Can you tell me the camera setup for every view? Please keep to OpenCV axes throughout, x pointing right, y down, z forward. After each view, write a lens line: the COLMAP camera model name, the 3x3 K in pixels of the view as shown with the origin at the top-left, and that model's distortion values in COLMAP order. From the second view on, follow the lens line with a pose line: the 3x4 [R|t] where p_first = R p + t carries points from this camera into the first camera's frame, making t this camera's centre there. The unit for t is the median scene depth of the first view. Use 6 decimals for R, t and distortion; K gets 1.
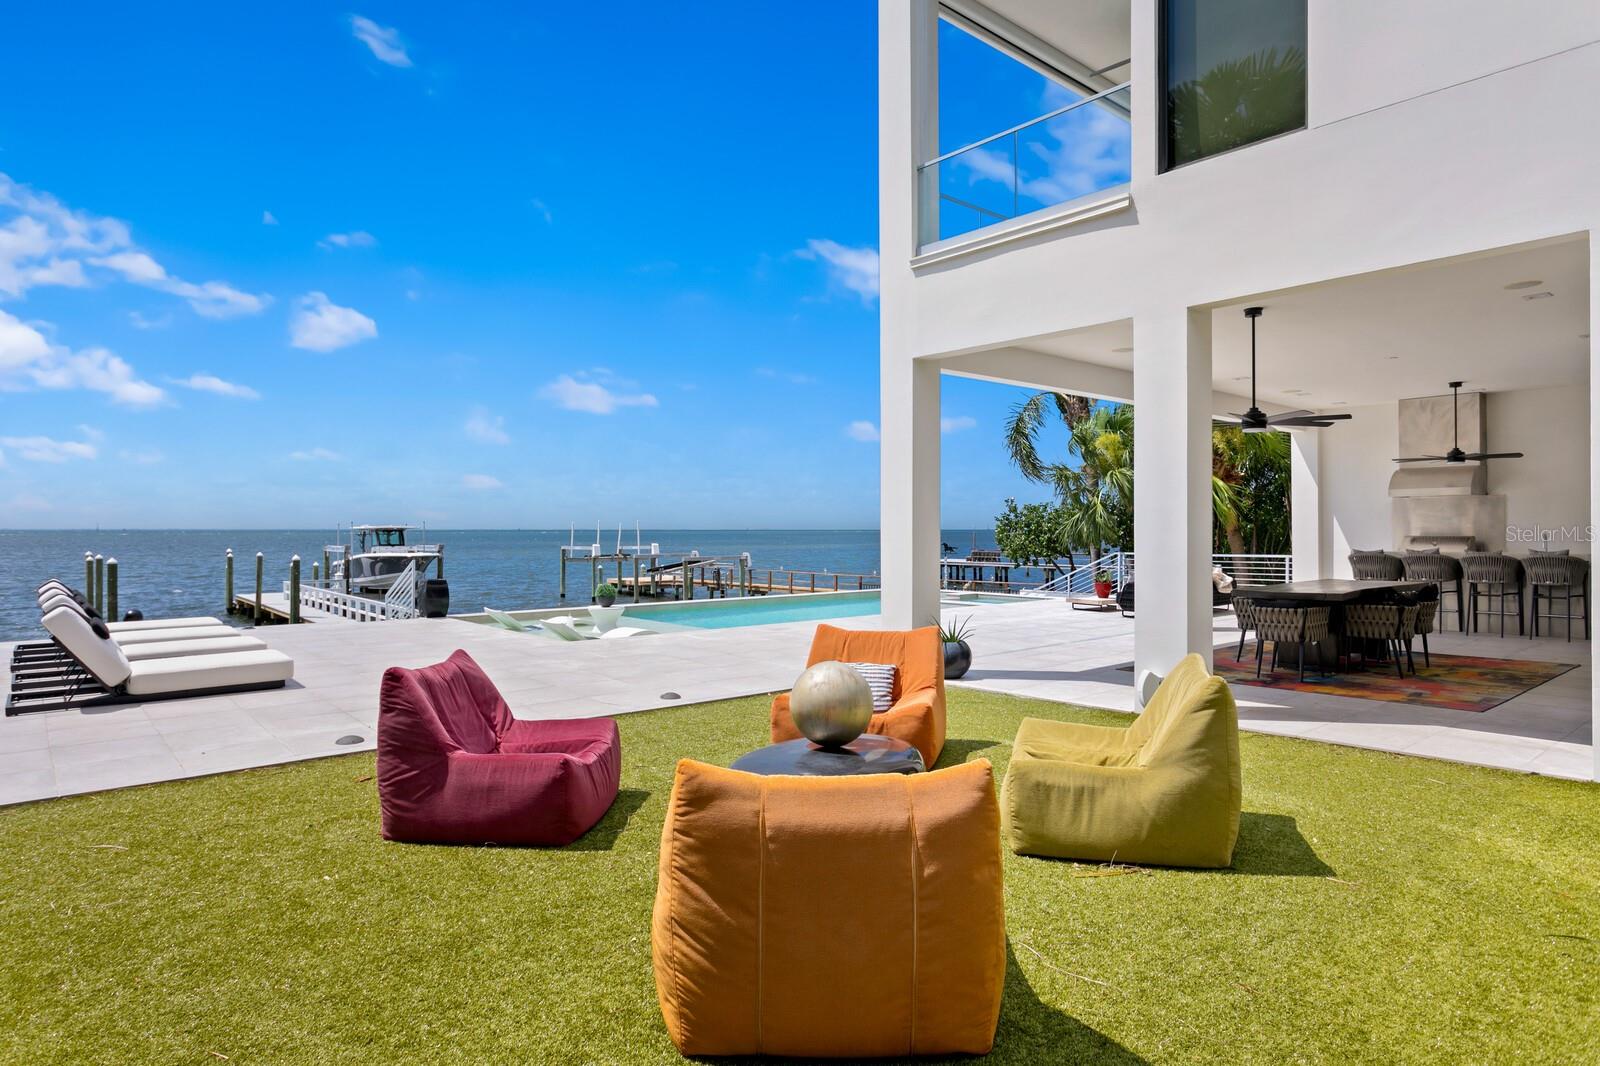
lens RADIAL K [[928.5, 0, 795.9], [0, 928.5, 513.8], [0, 0, 1]] dist [0.001241, 0.000646]
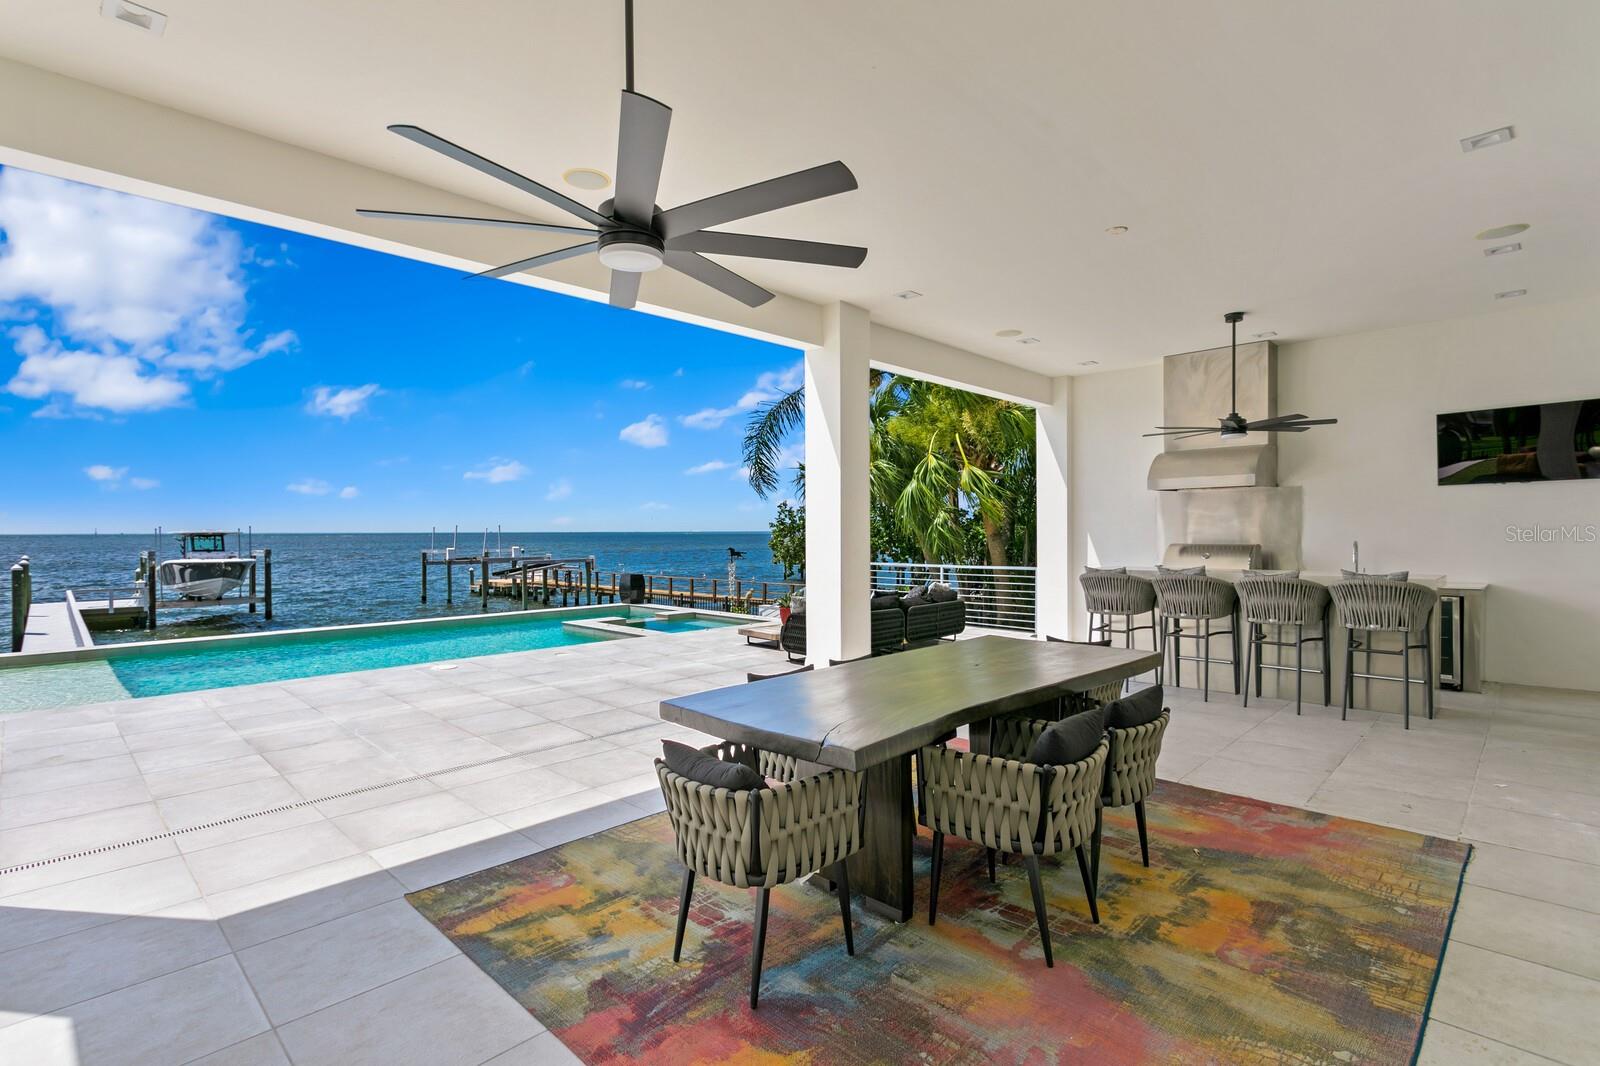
lens RADIAL K [[767.0, 0, 800.0], [0, 767.0, 533.0], [0, 0, 1]] dist [-0.000206, 0.000154]
pose [[0.996505, -0.003392, 0.083467, 0.326425], [0.001764, 0.999807, 0.019568, 0.003170], [-0.083517, -0.019352, 0.996318, 0.439491]]
